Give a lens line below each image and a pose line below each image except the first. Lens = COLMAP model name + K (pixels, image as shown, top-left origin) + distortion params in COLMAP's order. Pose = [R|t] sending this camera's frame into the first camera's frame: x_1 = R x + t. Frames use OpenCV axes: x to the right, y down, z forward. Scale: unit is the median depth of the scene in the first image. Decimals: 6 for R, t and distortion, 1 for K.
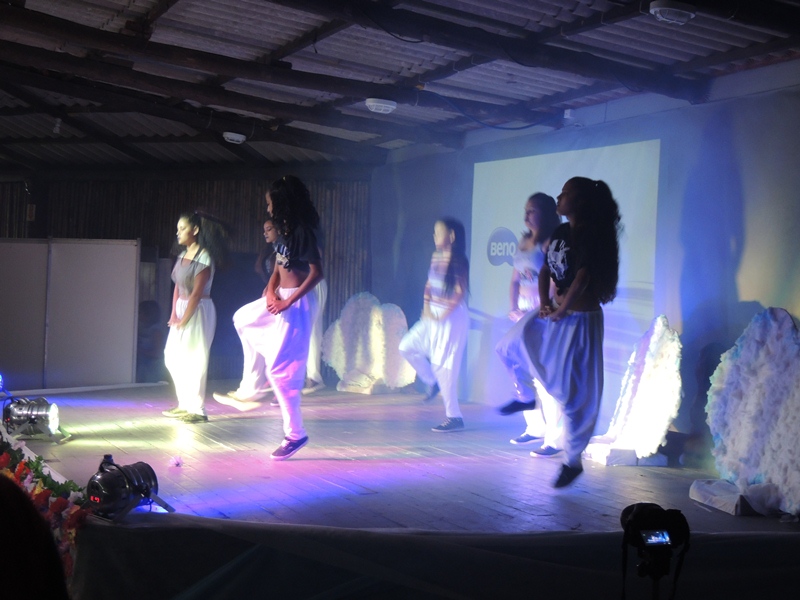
lens RADIAL K [[1181.6, 0, 403.4], [0, 1181.6, 305.2], [0, 0, 1]] dist [-0.073208, 0.000000]
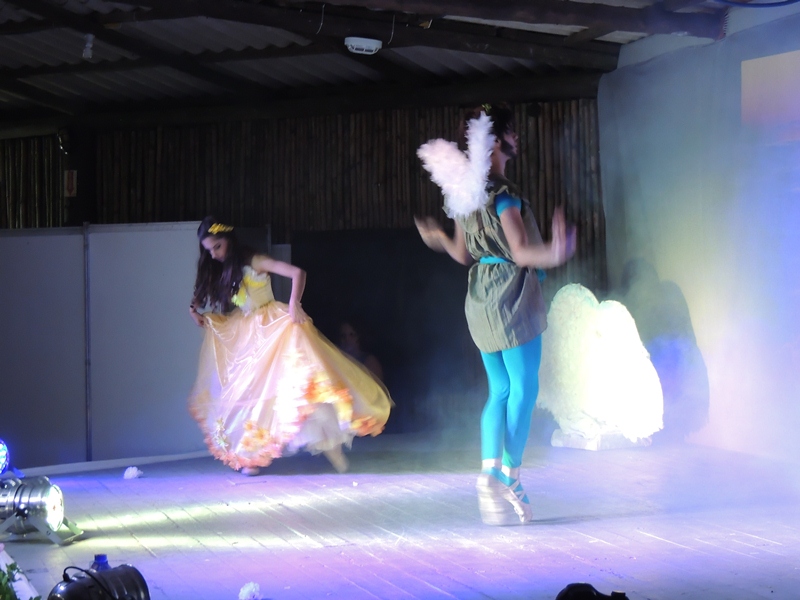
lens RADIAL K [[2074.1, 0, 400.7], [0, 2074.1, 307.7], [0, 0, 1]] dist [0.035115, 0.000000]
pose [[0.979769, -0.052965, -0.192998, 0.119539], [0.053775, 0.998553, -0.001044, -0.003594], [0.192774, -0.009356, 0.981199, -0.101111]]
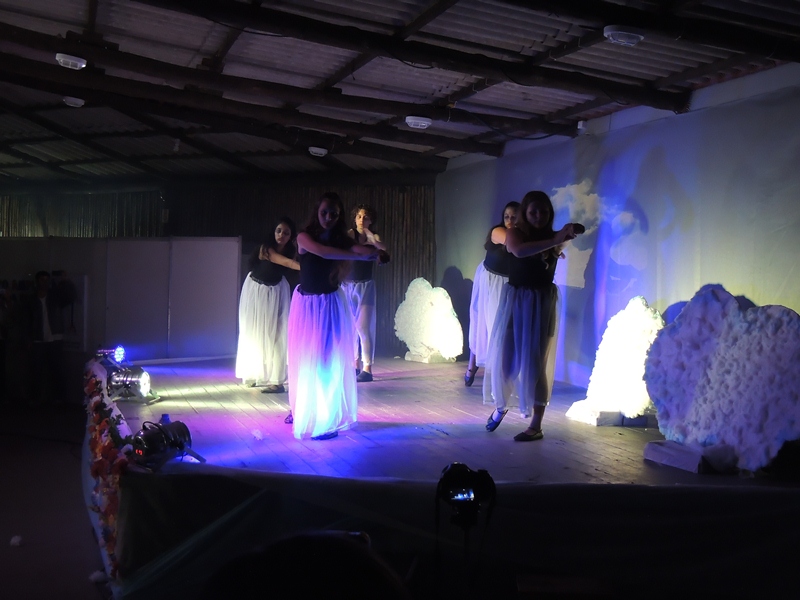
lens RADIAL K [[980.9, 0, 402.1], [0, 980.9, 306.7], [0, 0, 1]] dist [-0.058448, 0.000000]
pose [[0.993141, -0.006553, -0.116736, 0.088966], [0.008906, 0.999767, 0.019639, -0.002495], [0.116580, -0.020544, 0.992969, 0.011940]]
